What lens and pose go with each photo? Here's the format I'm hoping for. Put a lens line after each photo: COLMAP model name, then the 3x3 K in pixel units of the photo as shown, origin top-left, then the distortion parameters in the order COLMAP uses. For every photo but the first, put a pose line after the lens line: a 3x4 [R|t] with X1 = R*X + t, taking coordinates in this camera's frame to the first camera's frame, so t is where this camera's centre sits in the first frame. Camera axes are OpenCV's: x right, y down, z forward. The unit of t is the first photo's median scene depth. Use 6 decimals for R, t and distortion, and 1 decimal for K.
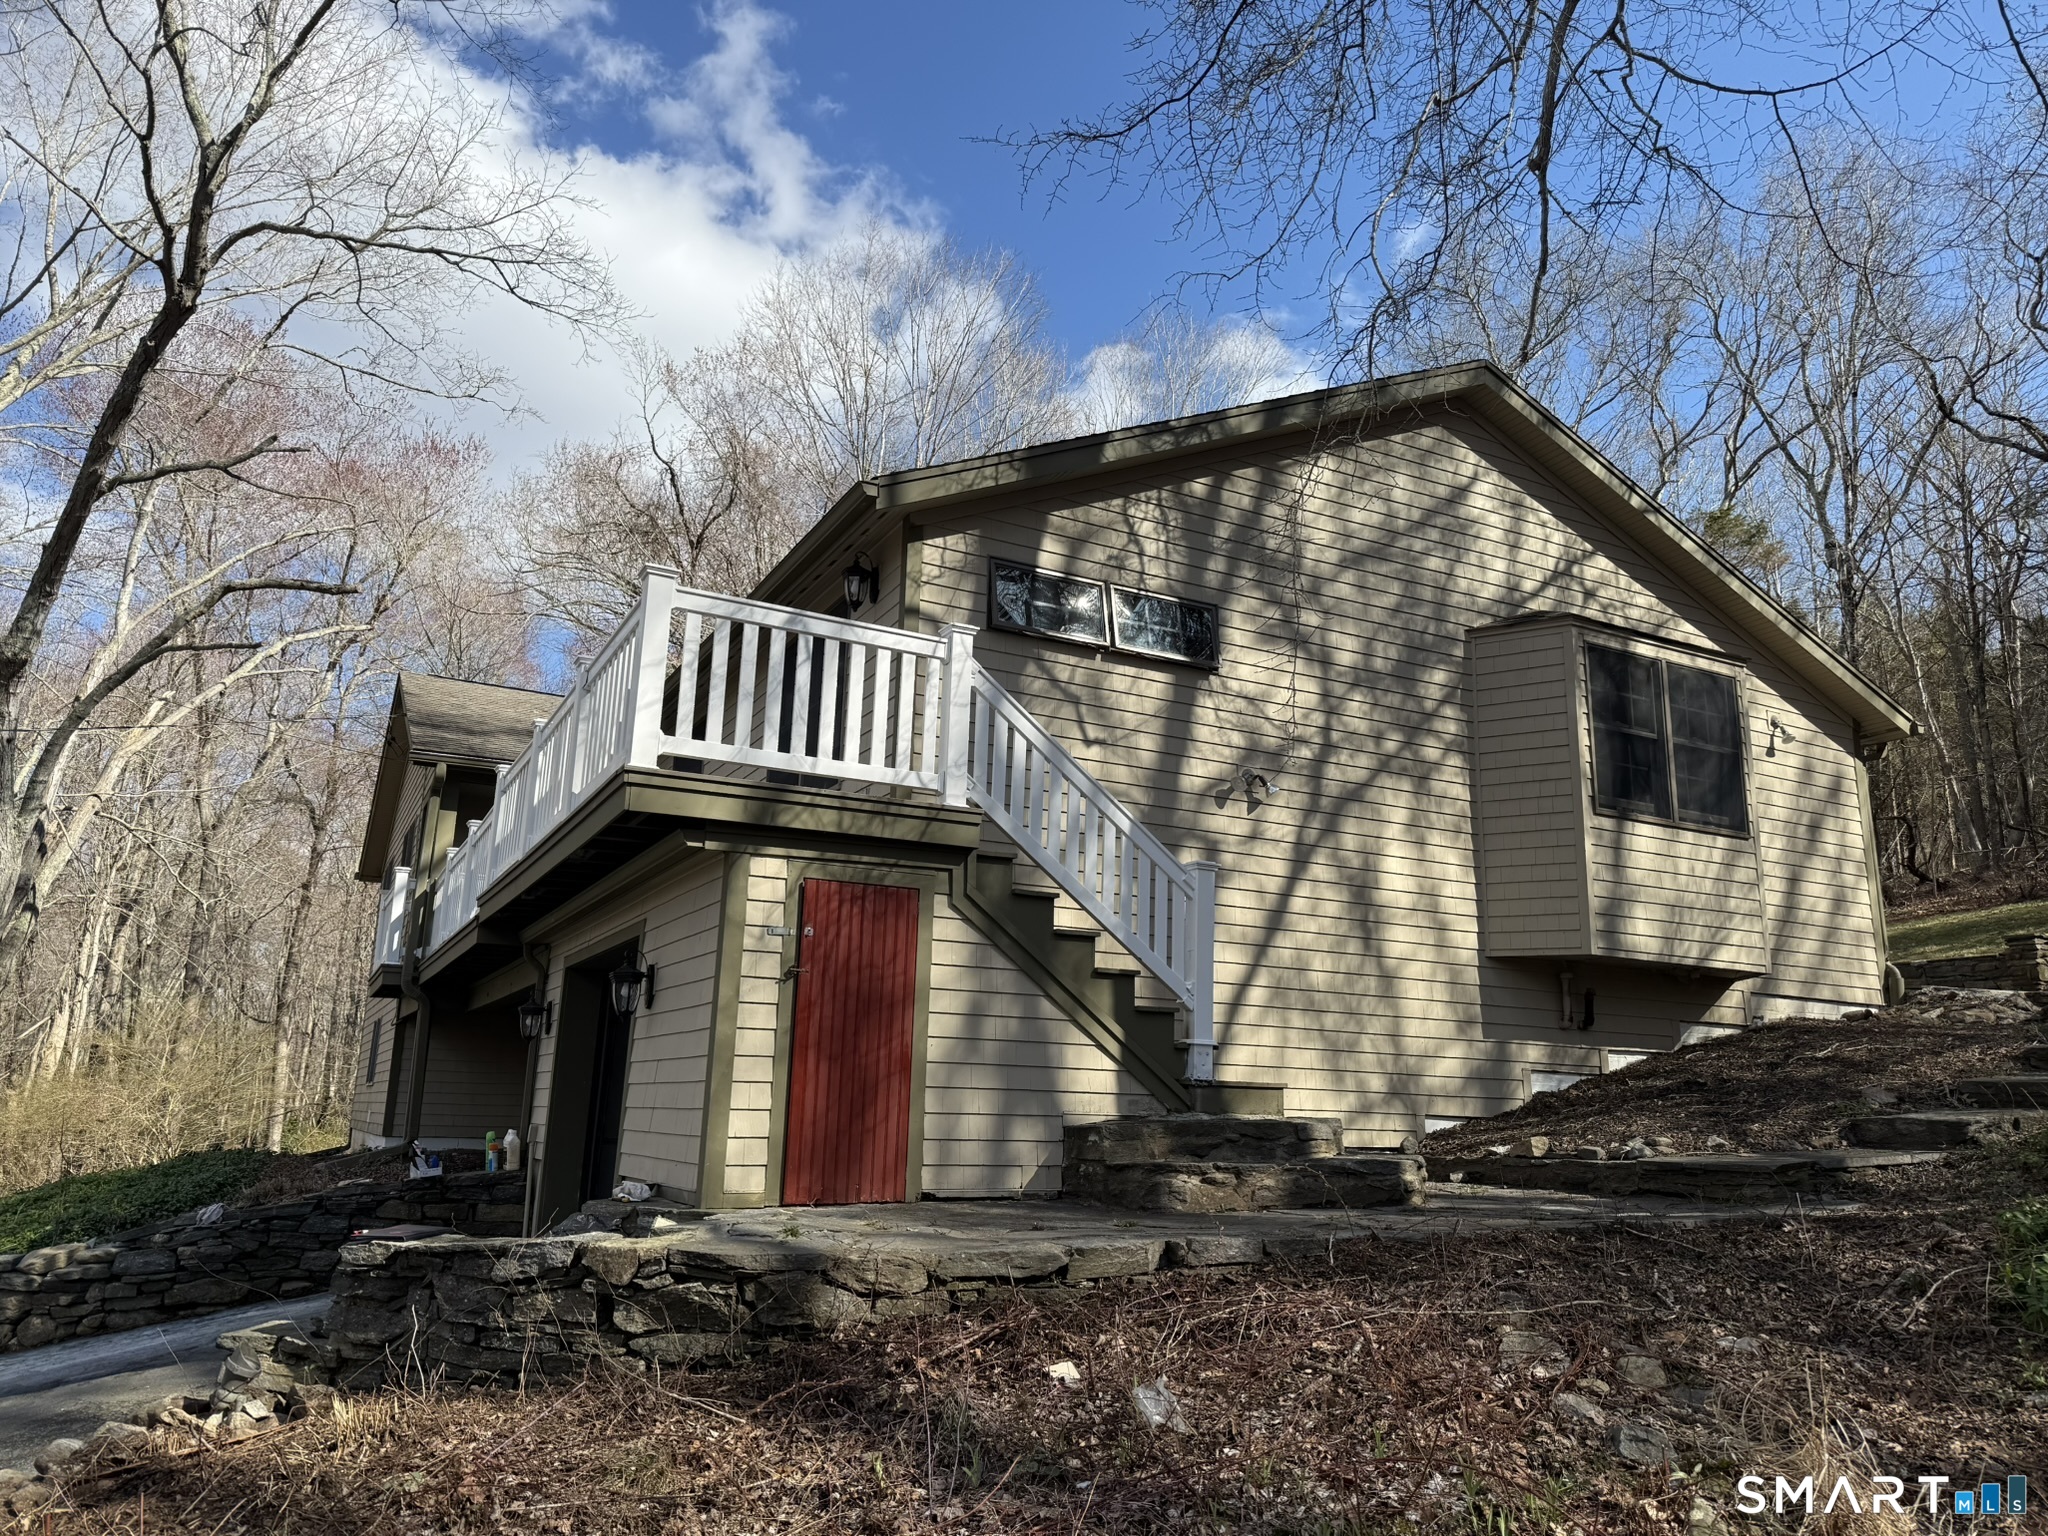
lens RADIAL K [[1429.6, 0, 1029.6], [0, 1429.6, 777.4], [0, 0, 1]] dist [0.068242, 0.001133]
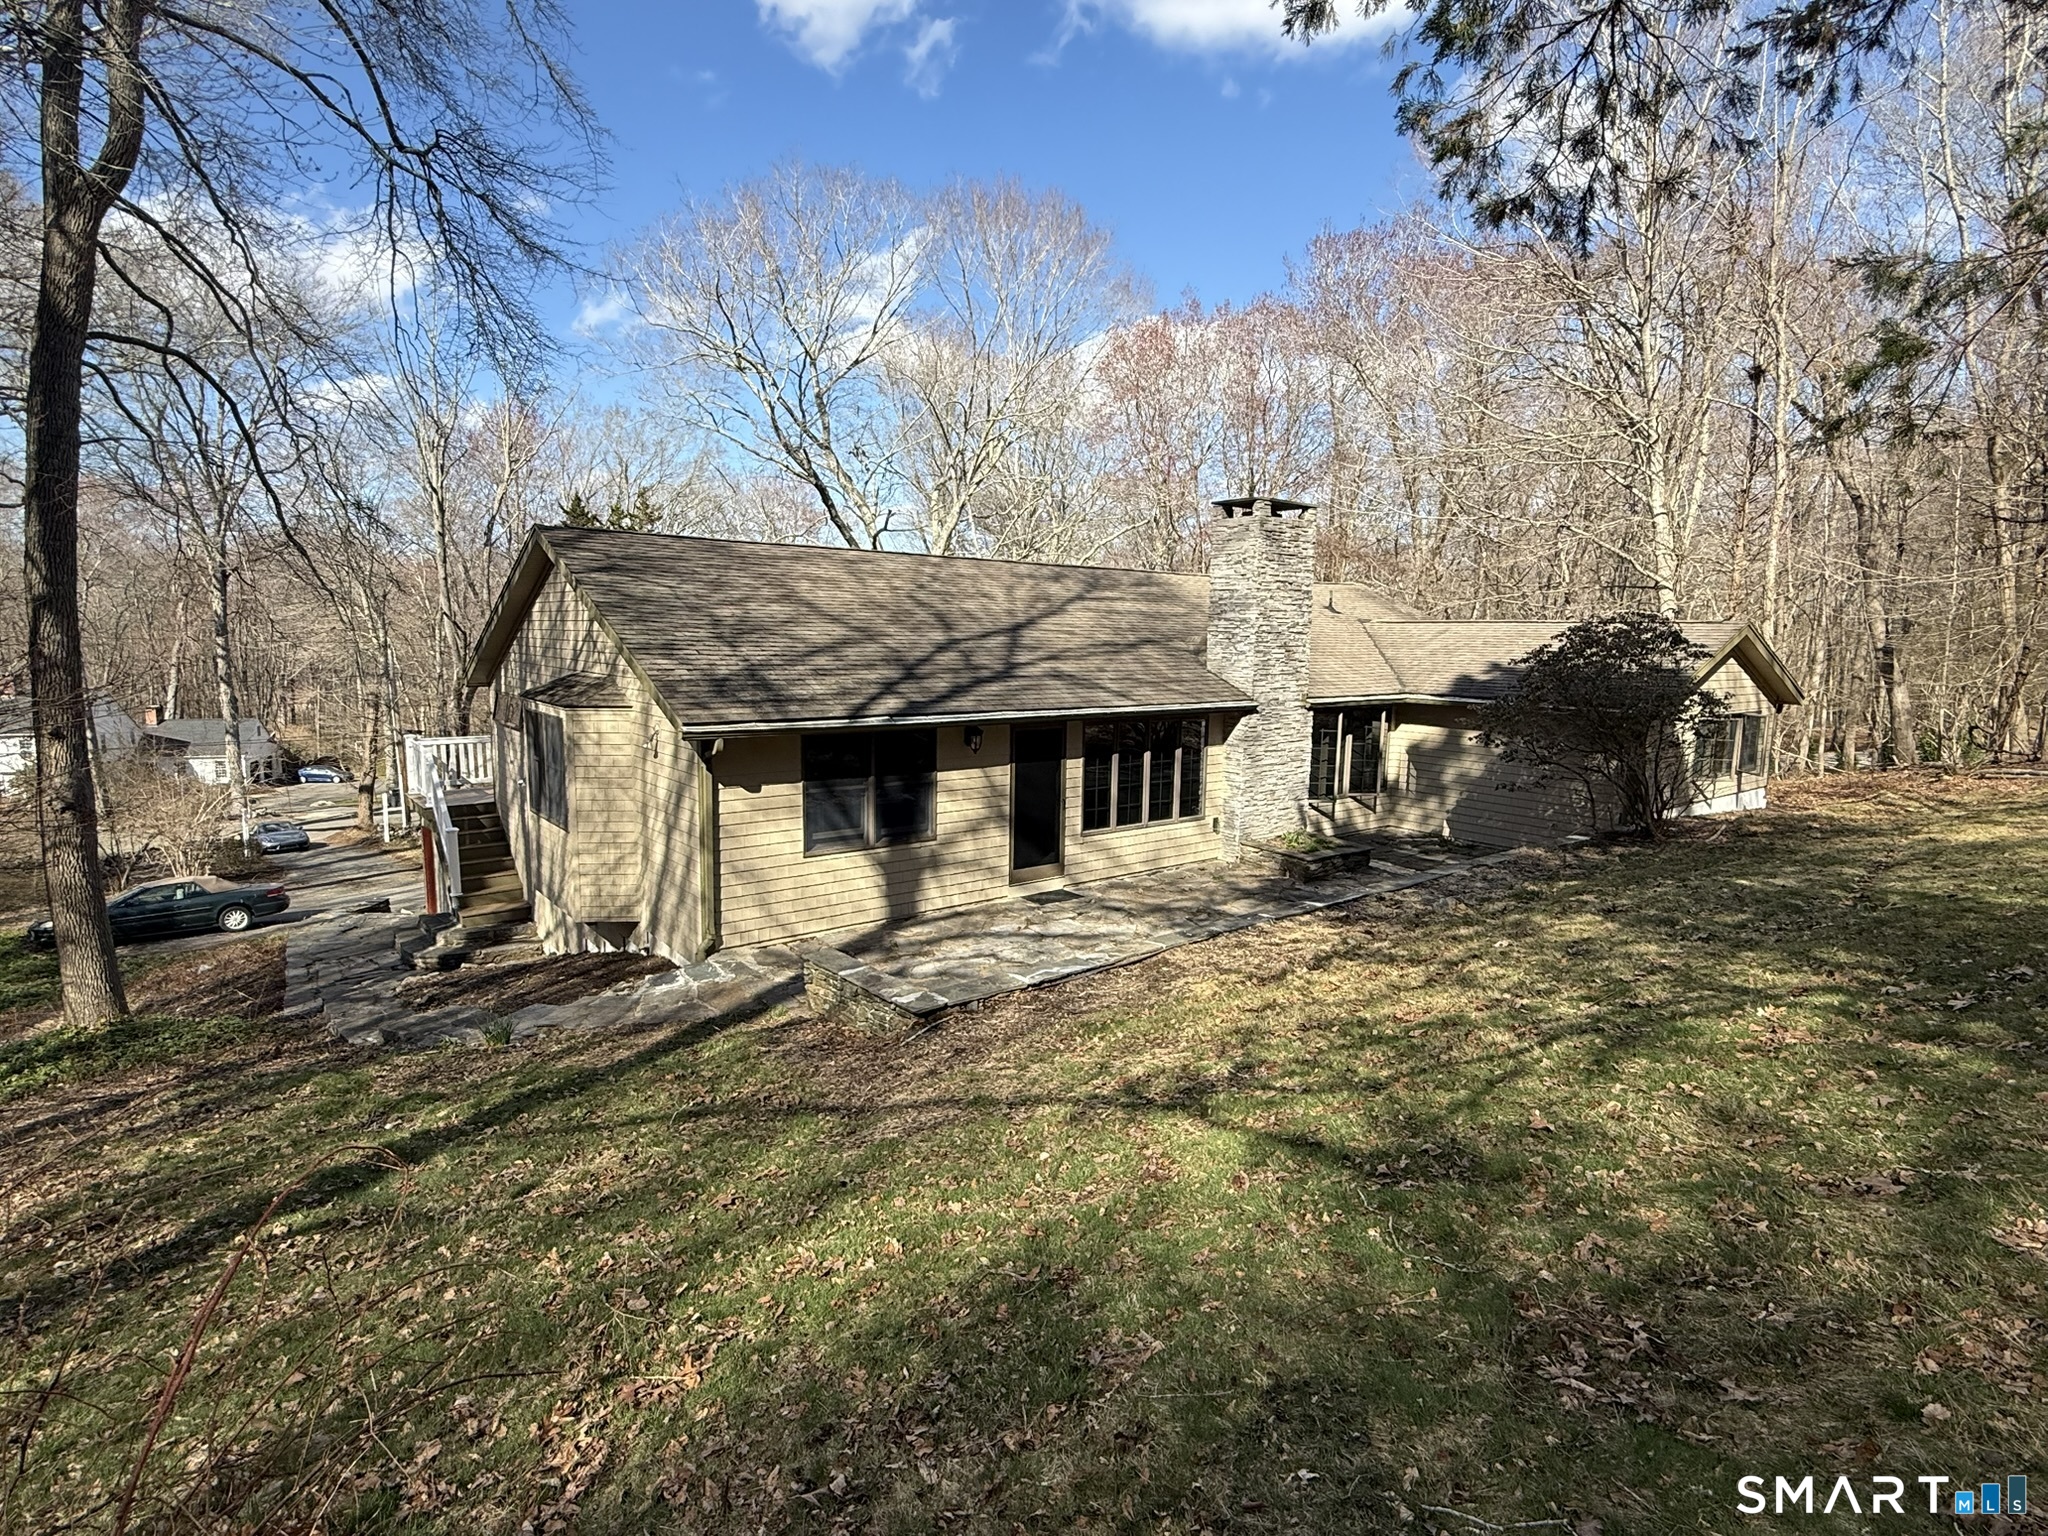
lens RADIAL K [[1025.1, 0, 1026.4], [0, 1025.1, 766.0], [0, 0, 1]] dist [-0.001263, -0.001688]
pose [[0.202026, 0.110743, -0.973099, 1.644213], [0.220049, 0.963050, 0.155284, -0.084203], [0.954340, -0.245500, 0.170192, 1.318481]]
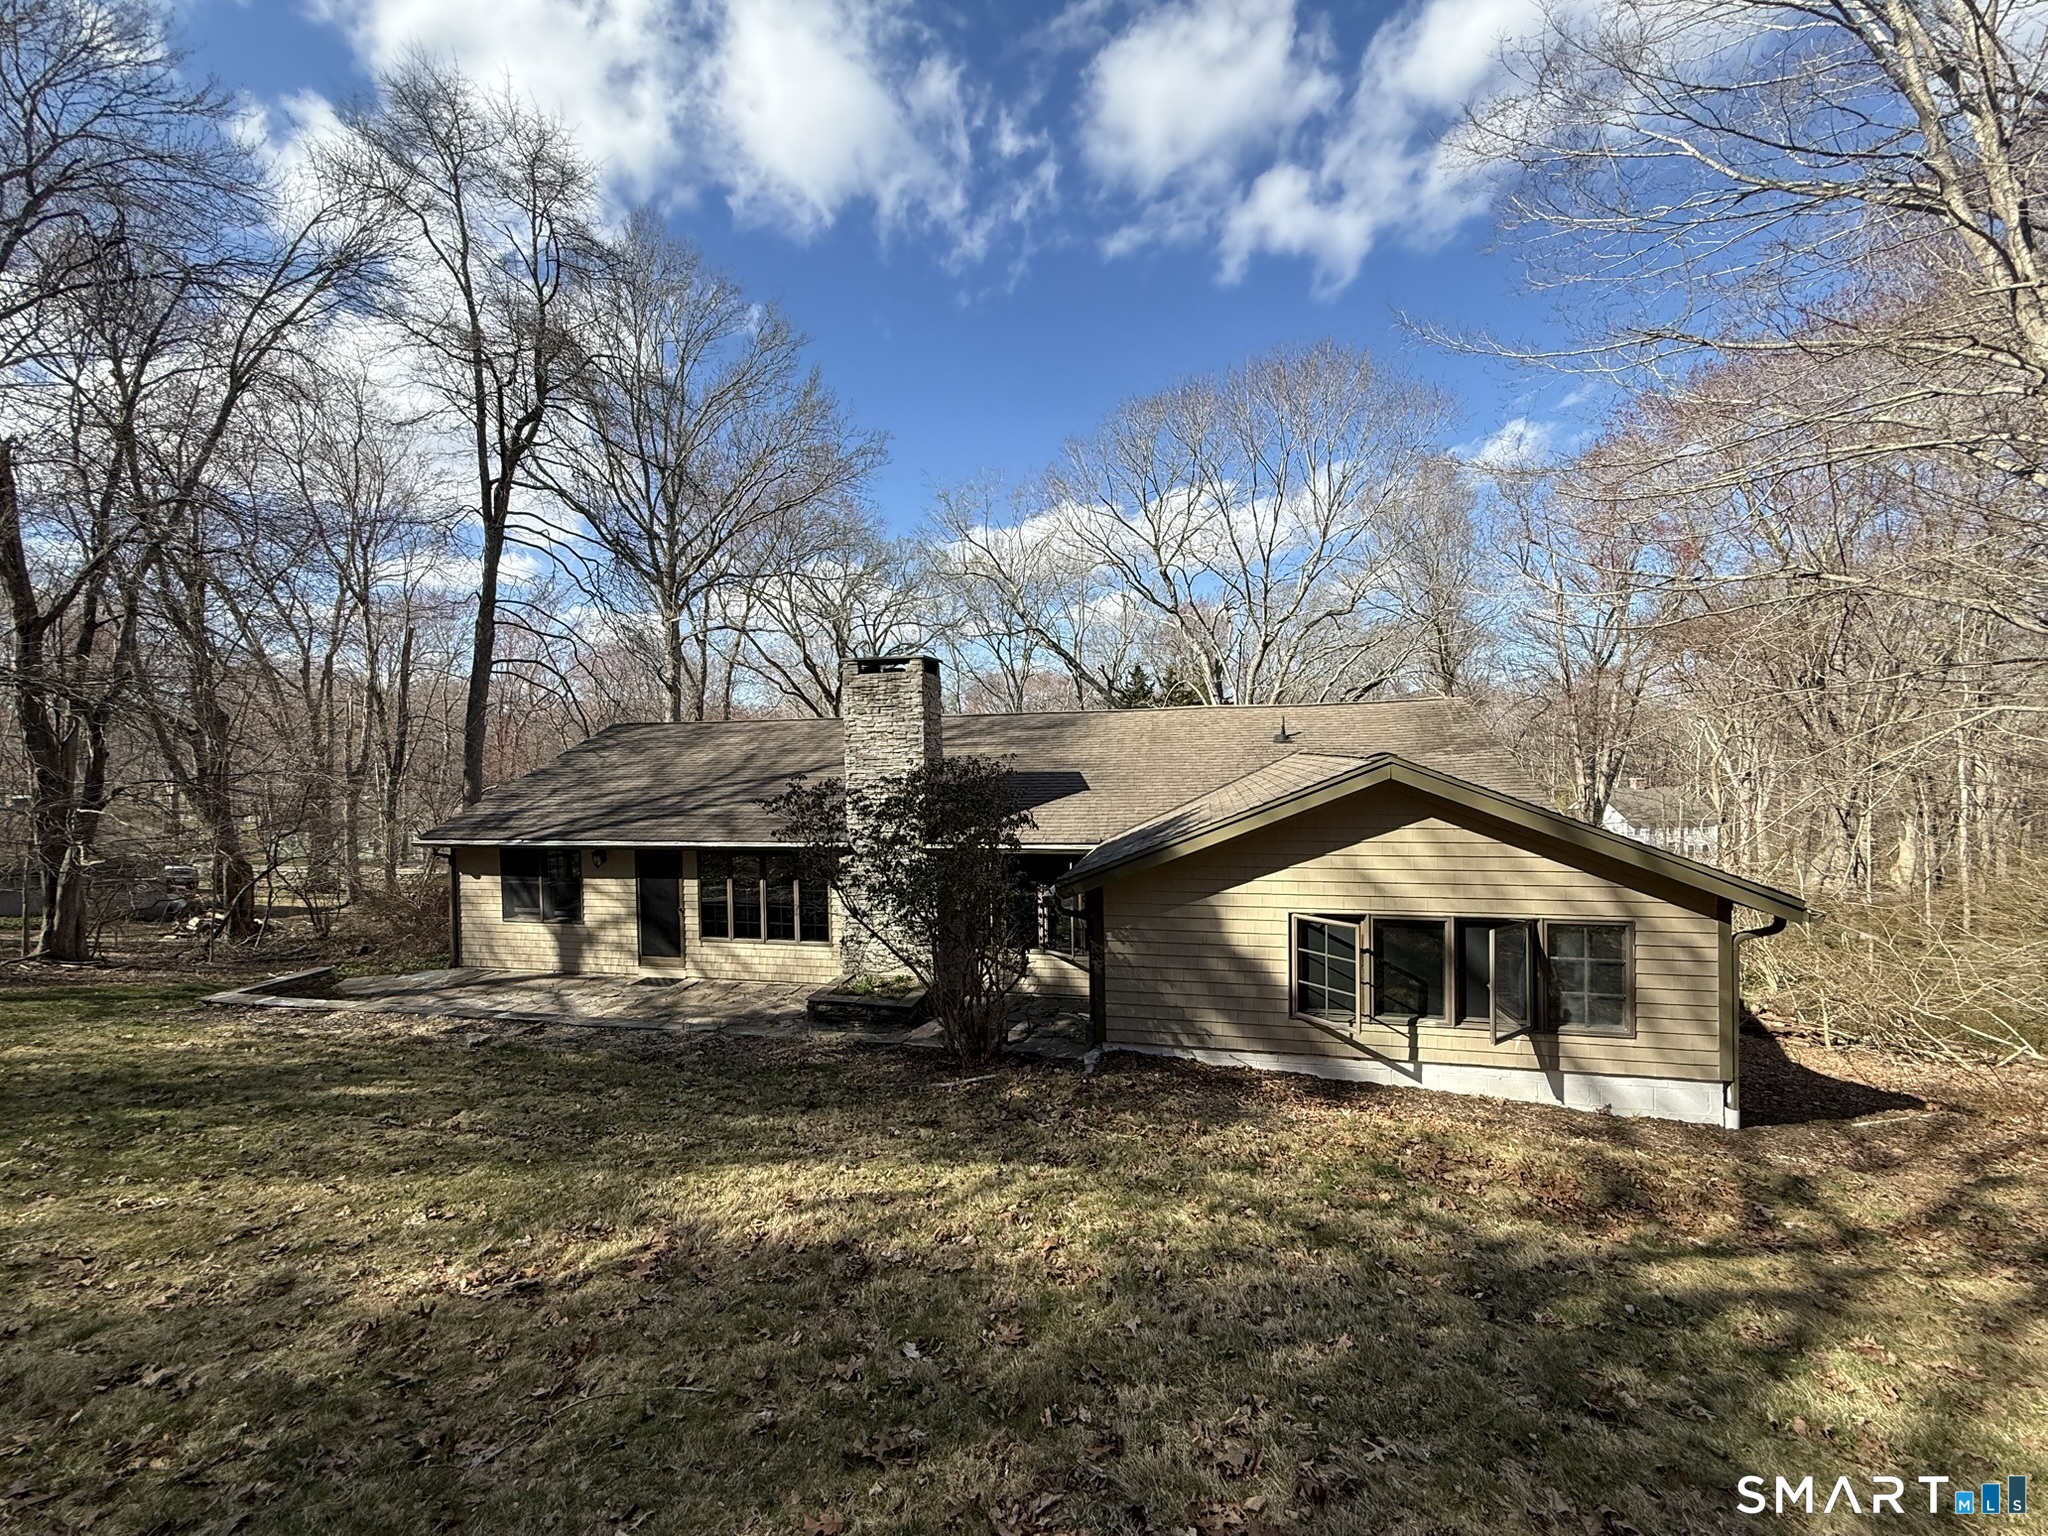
lens RADIAL K [[811.4, 0, 1014.0], [0, 811.4, 764.6], [0, 0, 1]] dist [0.000470, -0.001420]
pose [[-0.643011, 0.008684, -0.765808, 1.122287], [0.188302, 0.971033, -0.147097, 0.211472], [0.742347, -0.238789, -0.626020, 2.771851]]
